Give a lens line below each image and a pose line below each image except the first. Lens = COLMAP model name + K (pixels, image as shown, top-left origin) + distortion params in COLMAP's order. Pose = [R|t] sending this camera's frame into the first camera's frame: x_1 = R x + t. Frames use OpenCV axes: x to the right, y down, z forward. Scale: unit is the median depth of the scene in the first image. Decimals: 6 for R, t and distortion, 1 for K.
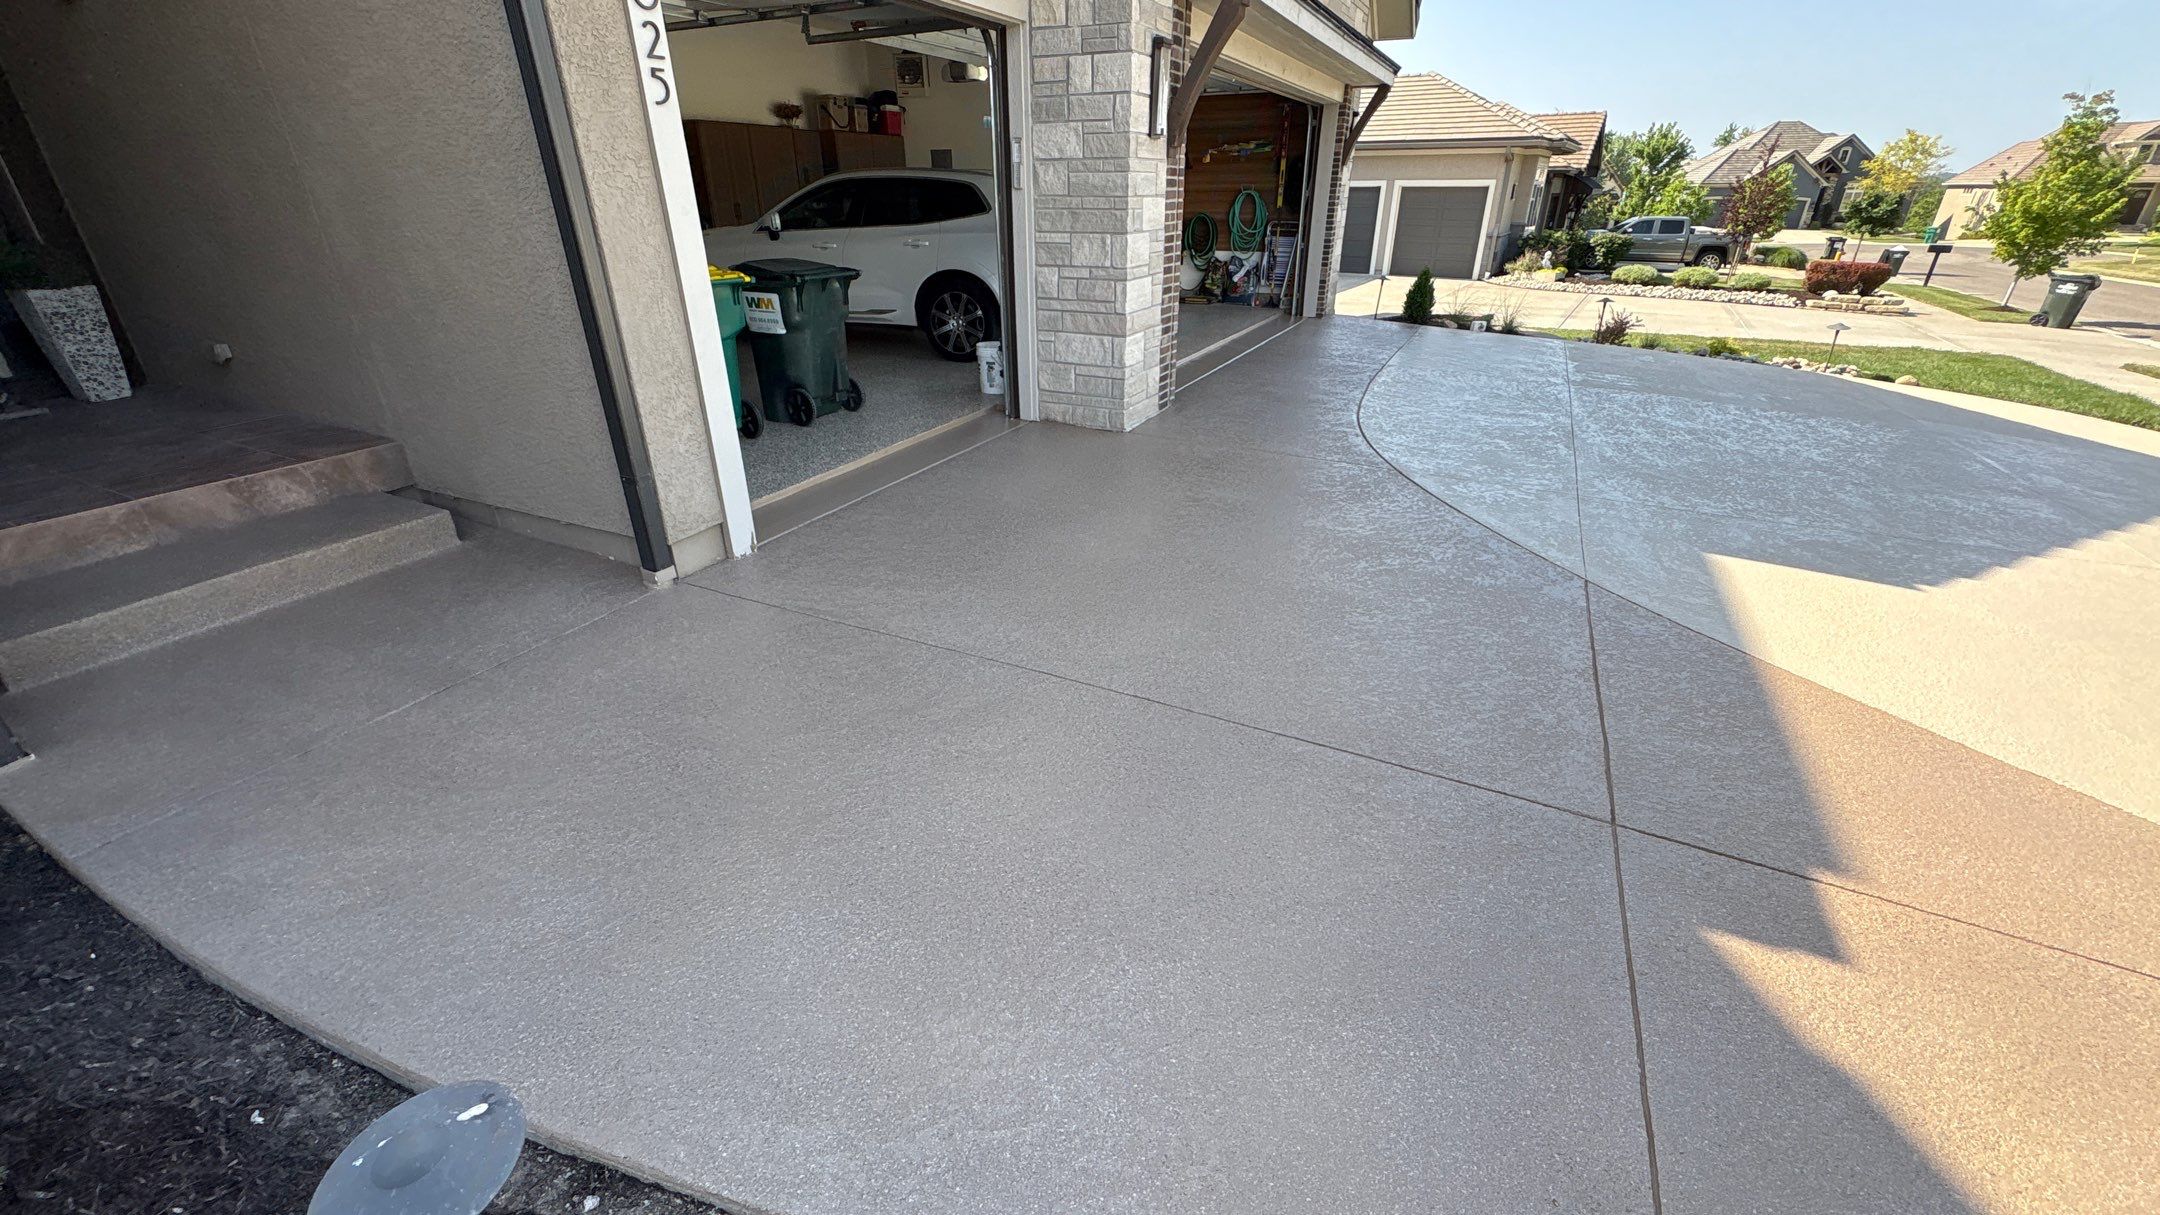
lens RADIAL K [[863.5, 0, 1079.5], [0, 863.5, 606.1], [0, 0, 1]] dist [0.002121, -0.000390]
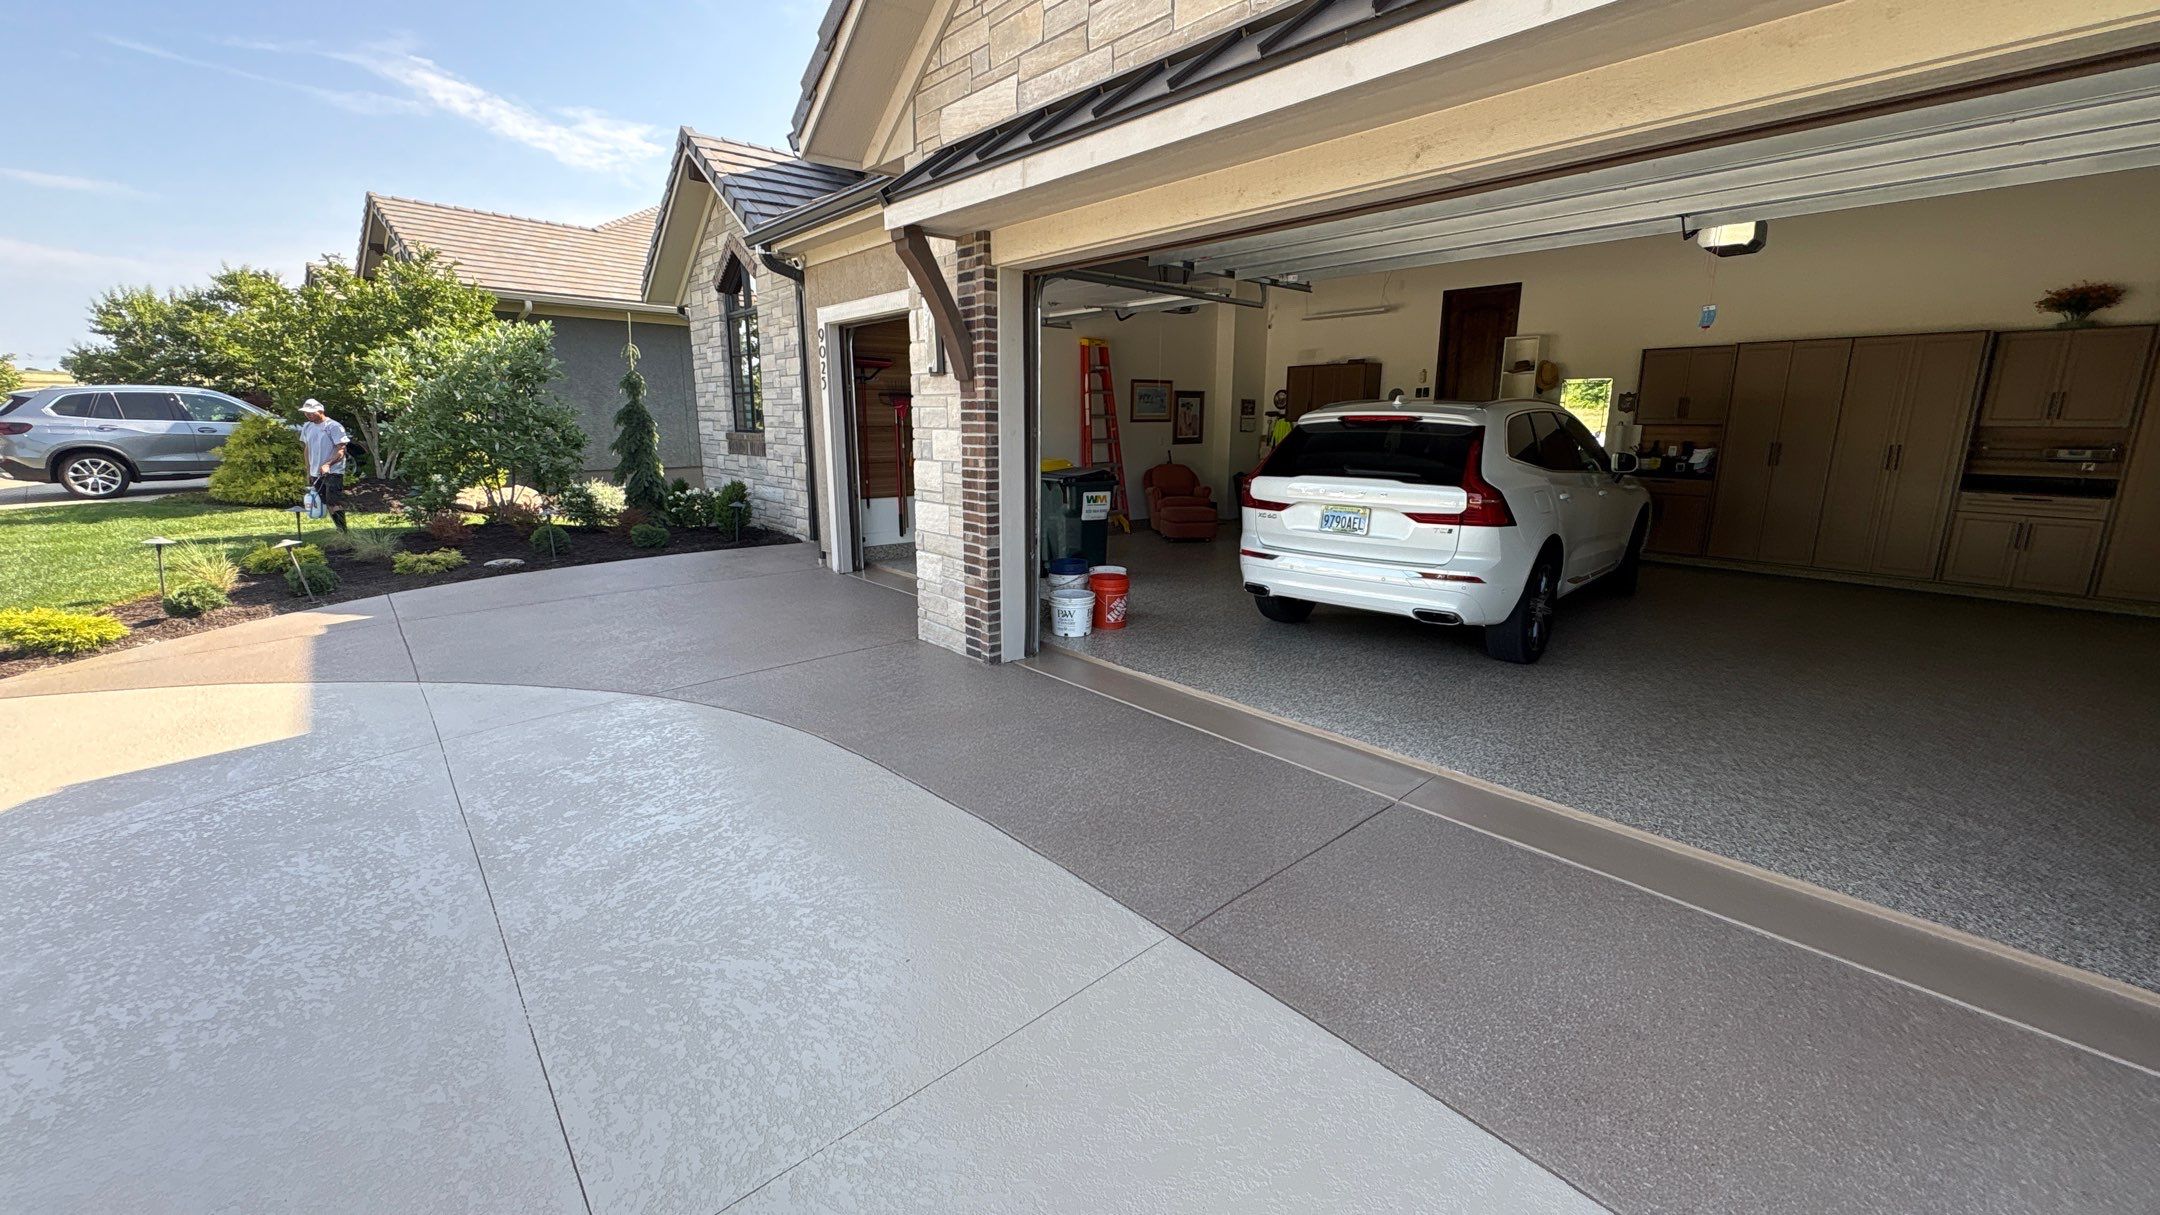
lens RADIAL K [[863.5, 0, 1081.6], [0, 863.5, 606.1], [0, 0, 1]] dist [0.002121, -0.000390]
pose [[-0.400036, 0.195884, -0.895322, 0.892849], [-0.404826, 0.838662, 0.364366, -0.688088], [0.822245, 0.508209, -0.256196, 1.403407]]
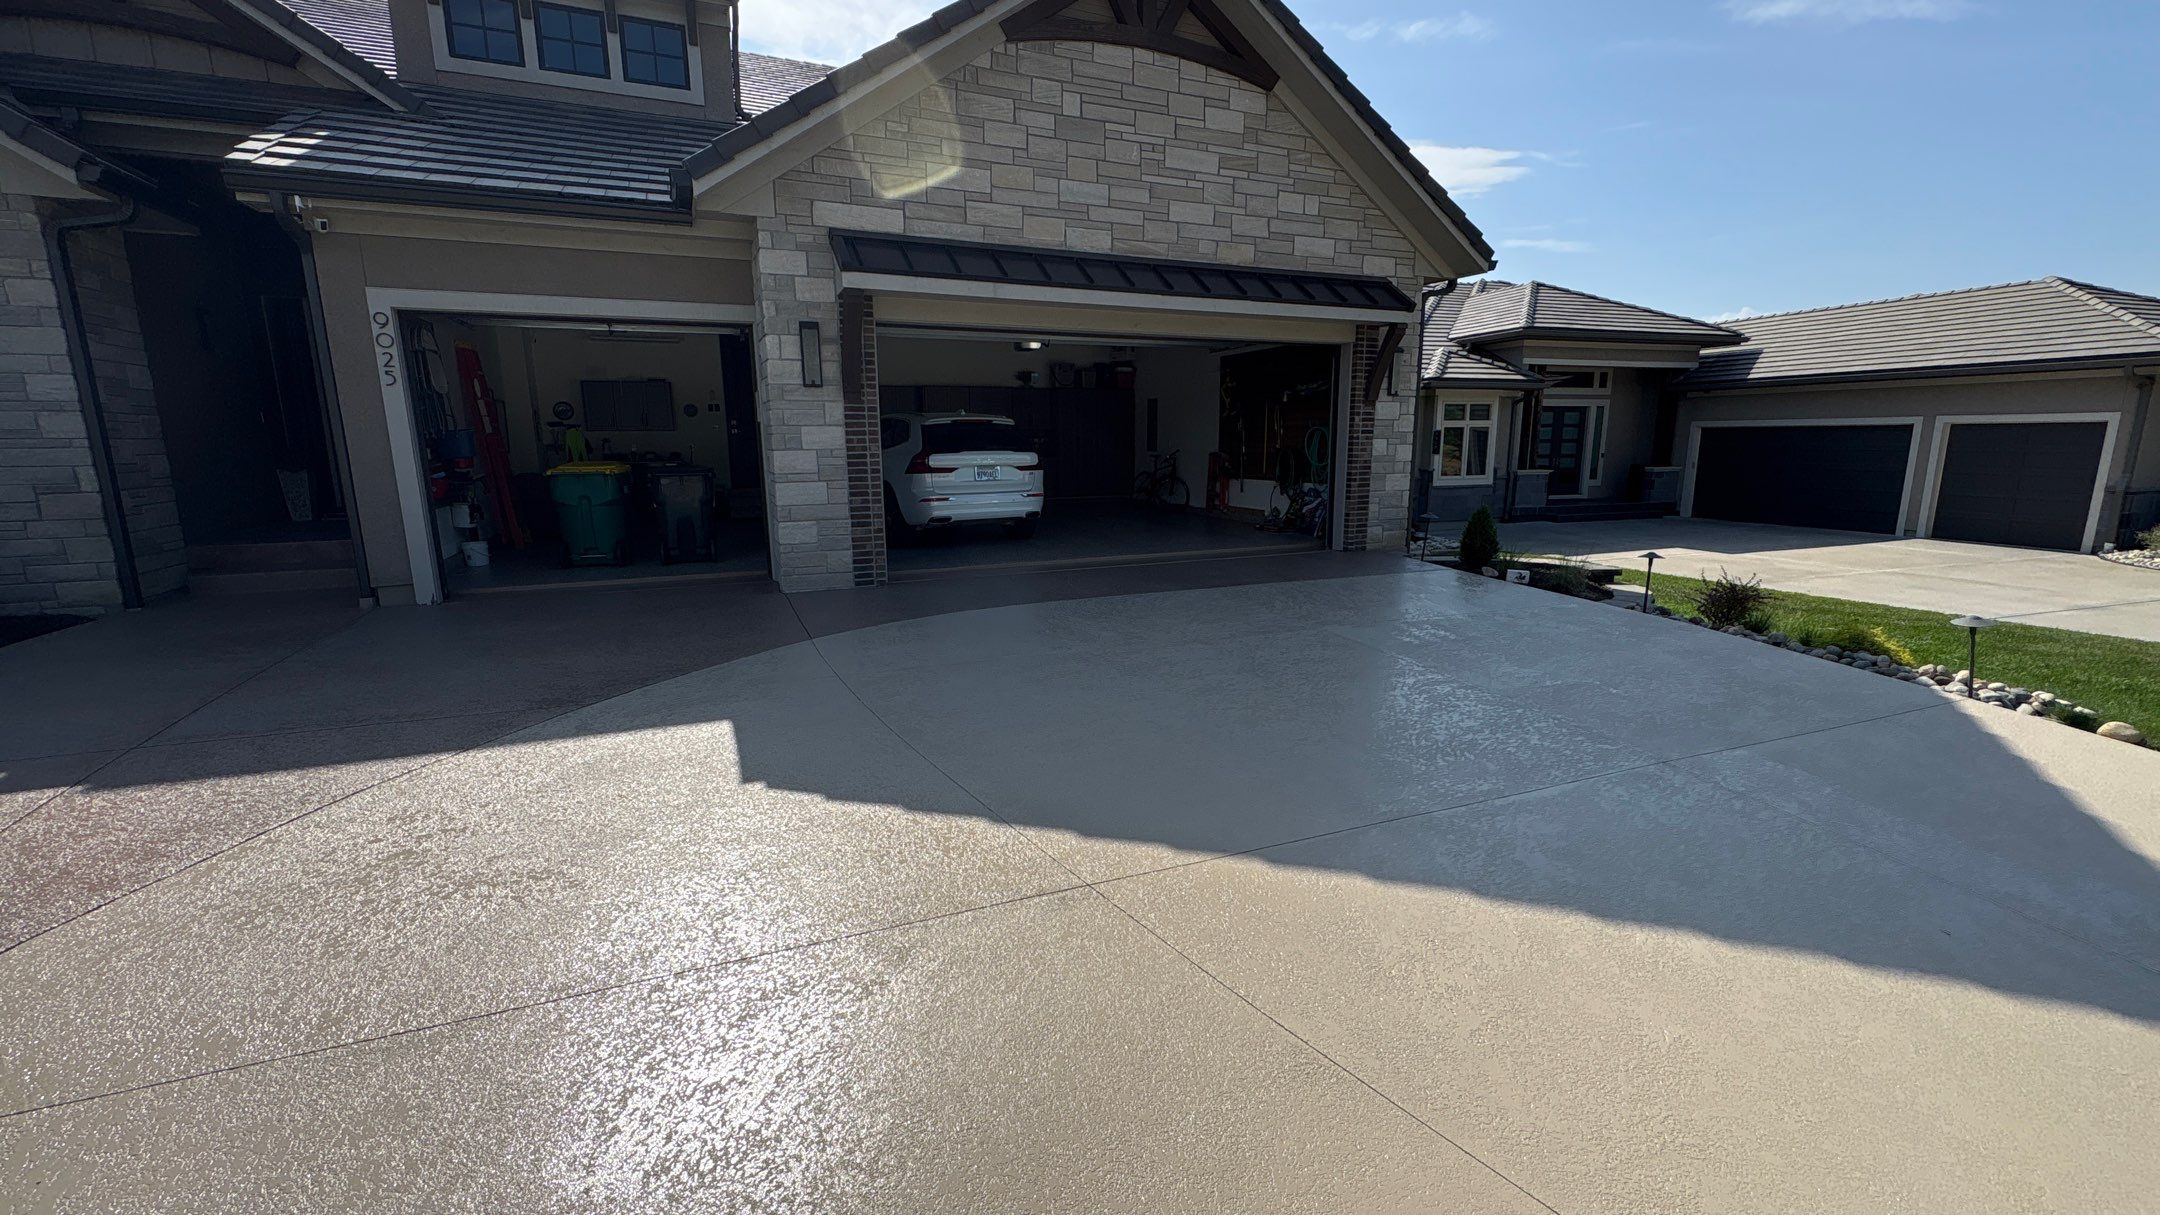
lens RADIAL K [[863.5, 0, 1085.0], [0, 863.5, 609.2], [0, 0, 1]] dist [0.002121, -0.000390]
pose [[0.760321, 0.122907, -0.637813, 1.228330], [-0.278860, 0.948604, -0.149624, -0.109584], [0.586643, 0.291623, 0.755517, 0.289268]]
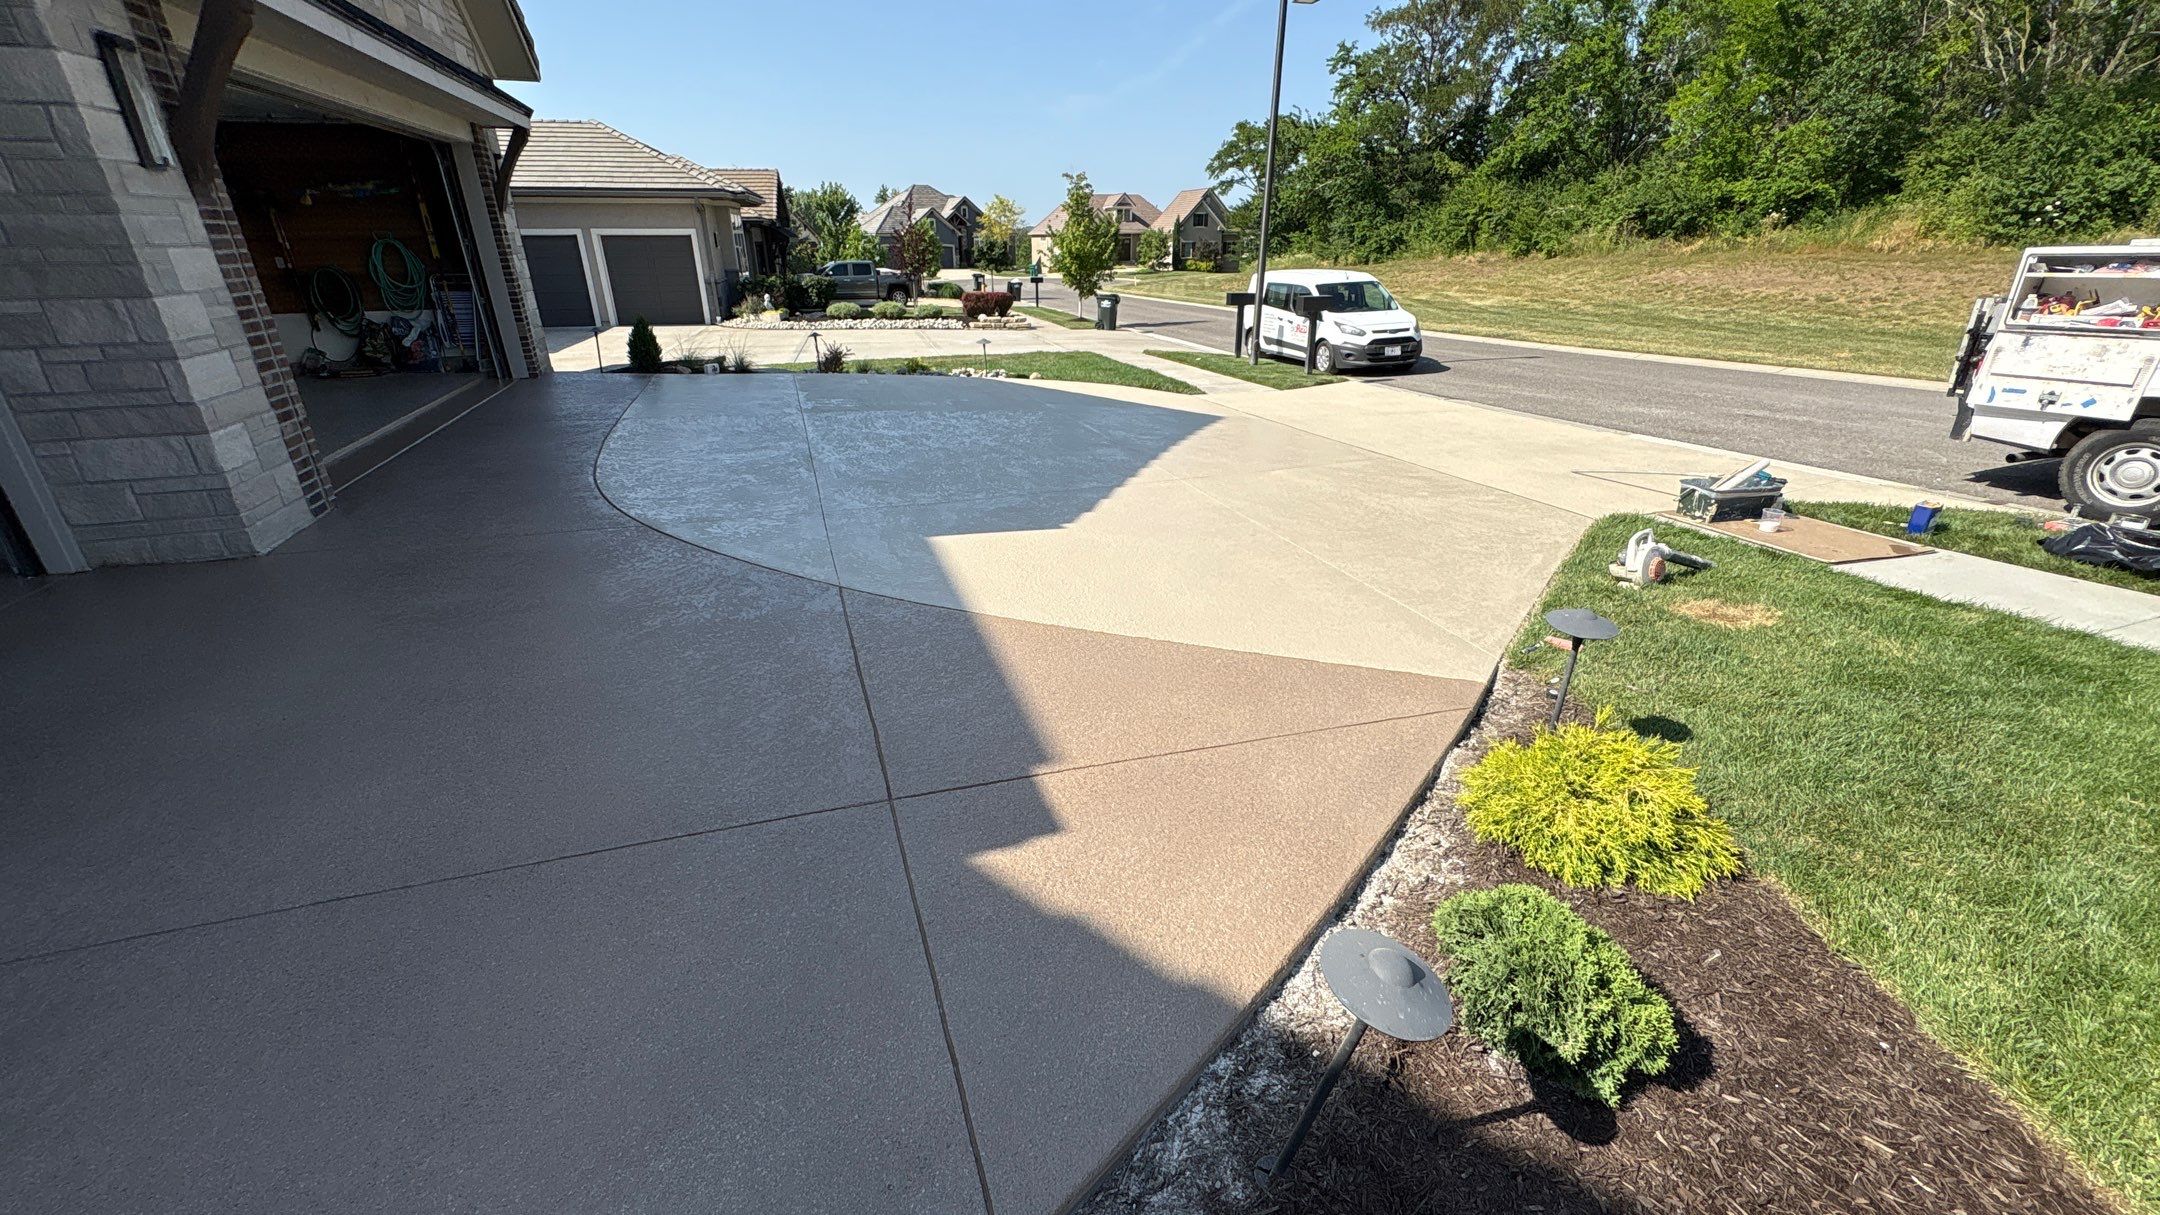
lens RADIAL K [[863.5, 0, 1083.0], [0, 863.5, 601.5], [0, 0, 1]] dist [0.002121, -0.000390]
pose [[0.706339, -0.276491, 0.651643, 0.057337], [0.309594, 0.948514, 0.066872, 0.006058], [-0.636582, 0.154510, 0.755572, -0.009671]]
